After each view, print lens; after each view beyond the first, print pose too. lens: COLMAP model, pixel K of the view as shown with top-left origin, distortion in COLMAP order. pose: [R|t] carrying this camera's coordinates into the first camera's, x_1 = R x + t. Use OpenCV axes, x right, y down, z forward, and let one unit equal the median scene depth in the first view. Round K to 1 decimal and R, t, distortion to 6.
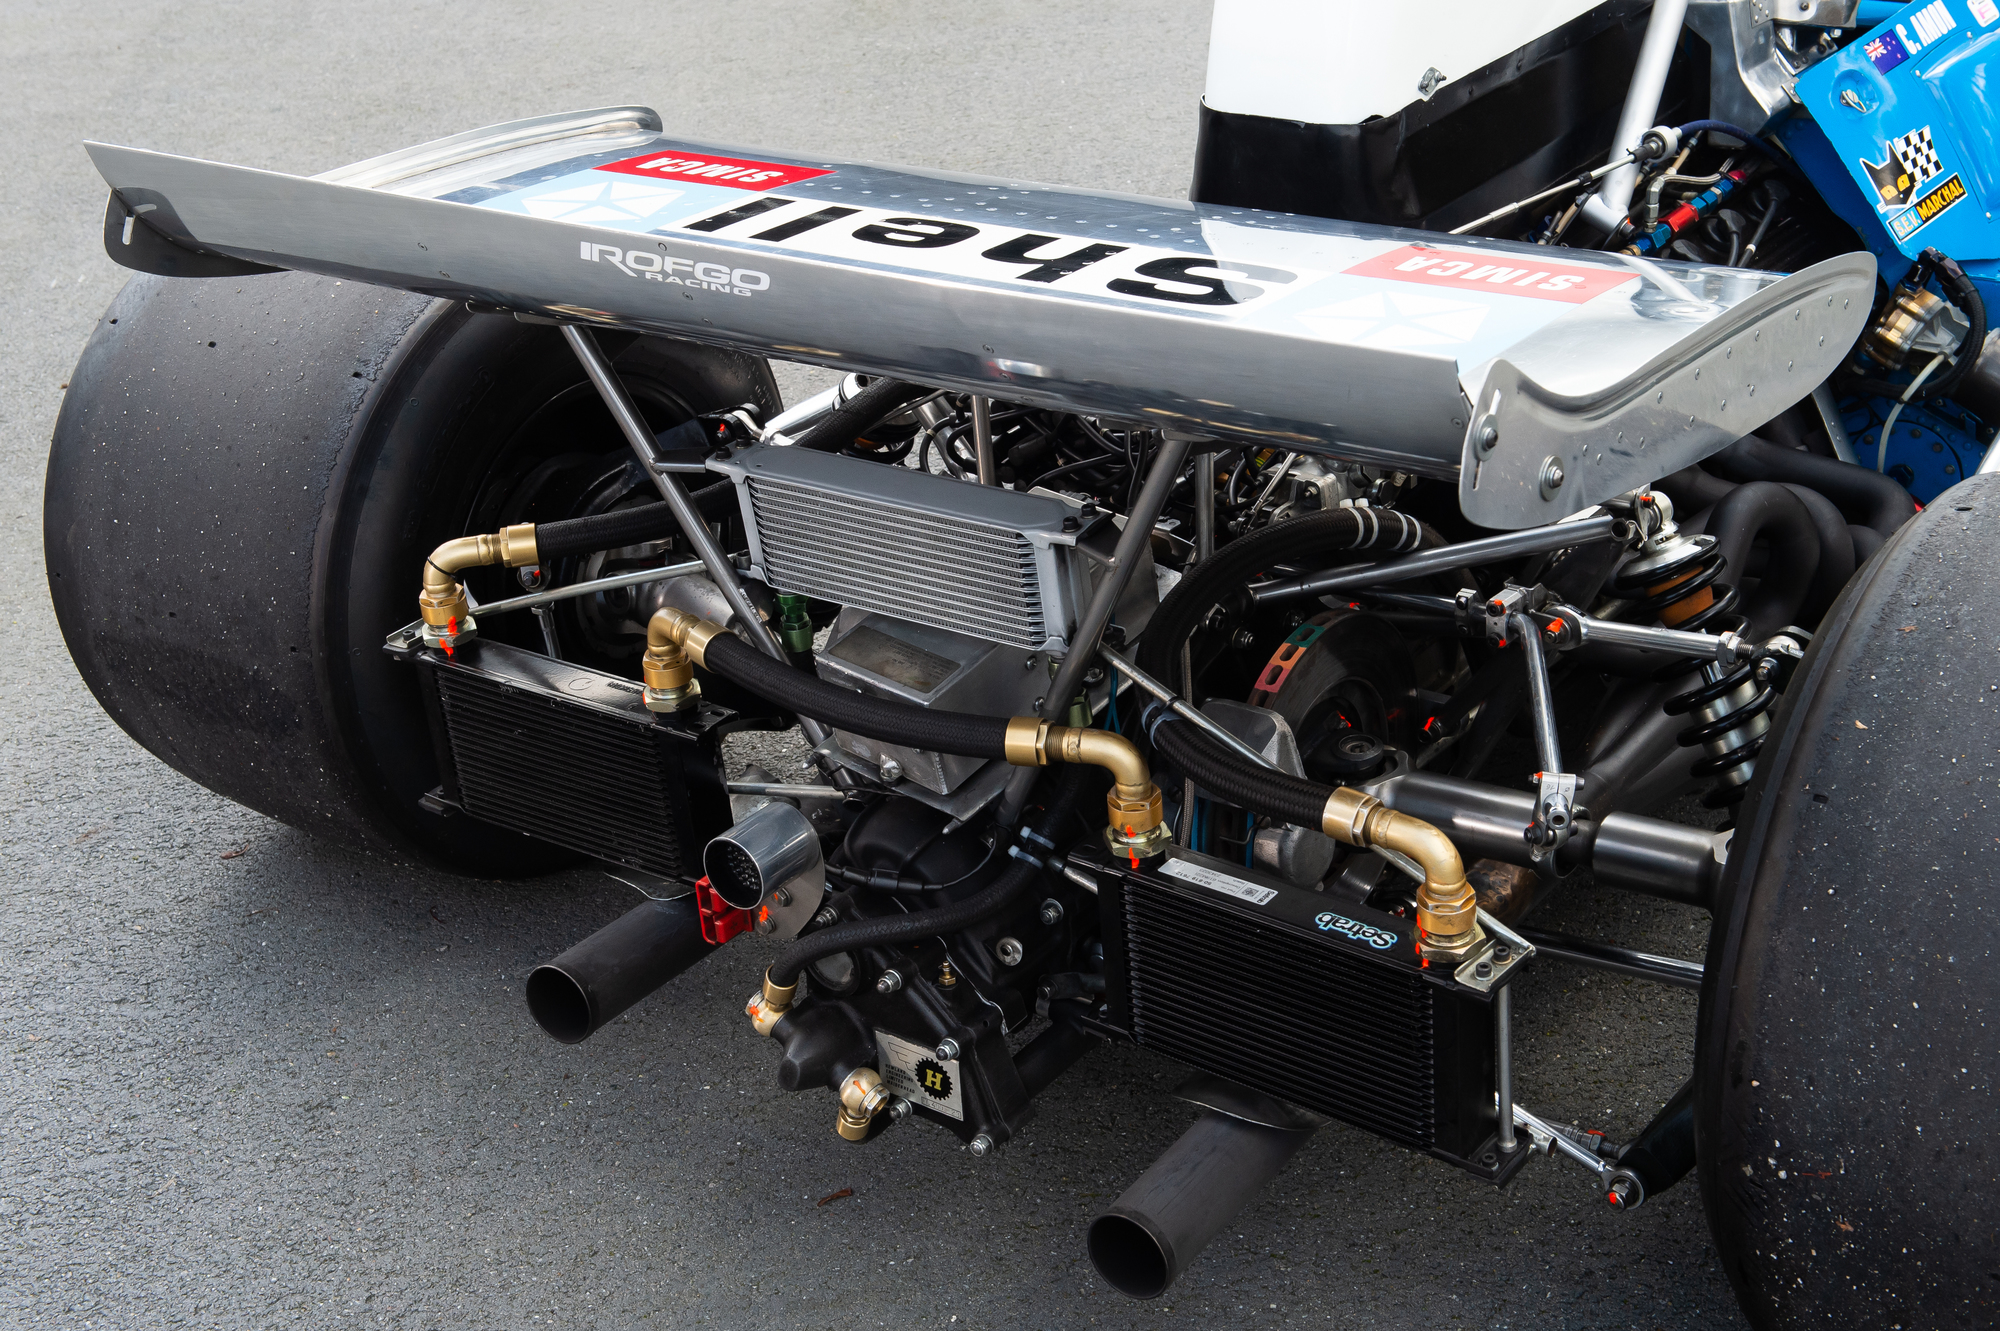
lens RADIAL K [[2869.8, 0, 992.9], [0, 2869.8, 664.2], [0, 0, 1]] dist [0.114013, 0.076266]
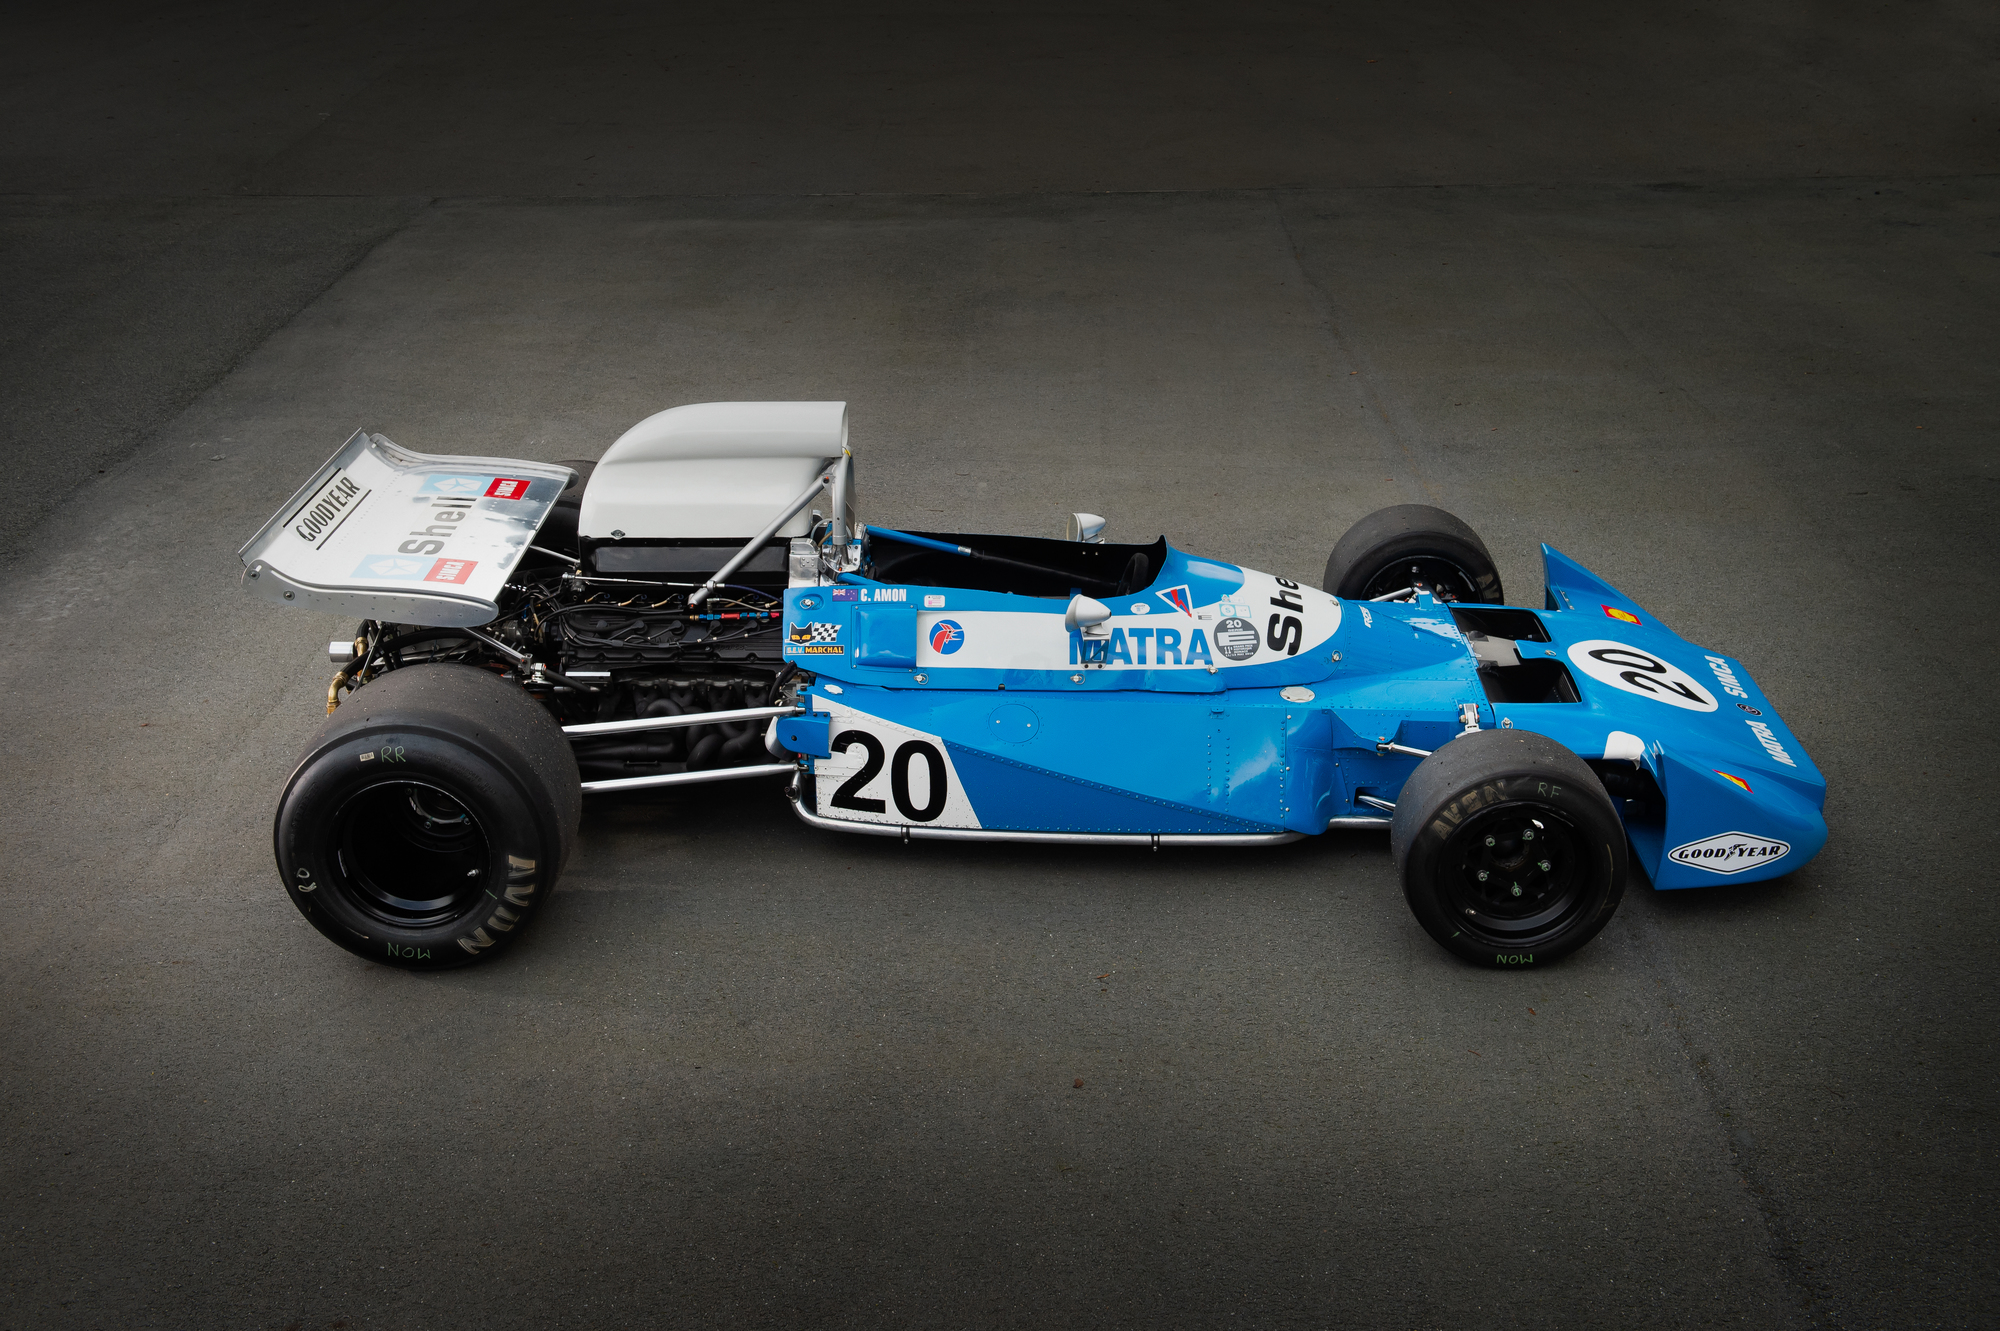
lens RADIAL K [[2427.0, 0, 1000.0], [0, 2427.0, 665.5], [0, 0, 1]] dist [0.109891, -0.005424]
pose [[0.571809, 0.360305, -0.737031, 2.542457], [-0.387975, 0.910346, 0.144031, -0.651680], [0.722848, 0.203591, 0.660334, -0.446962]]
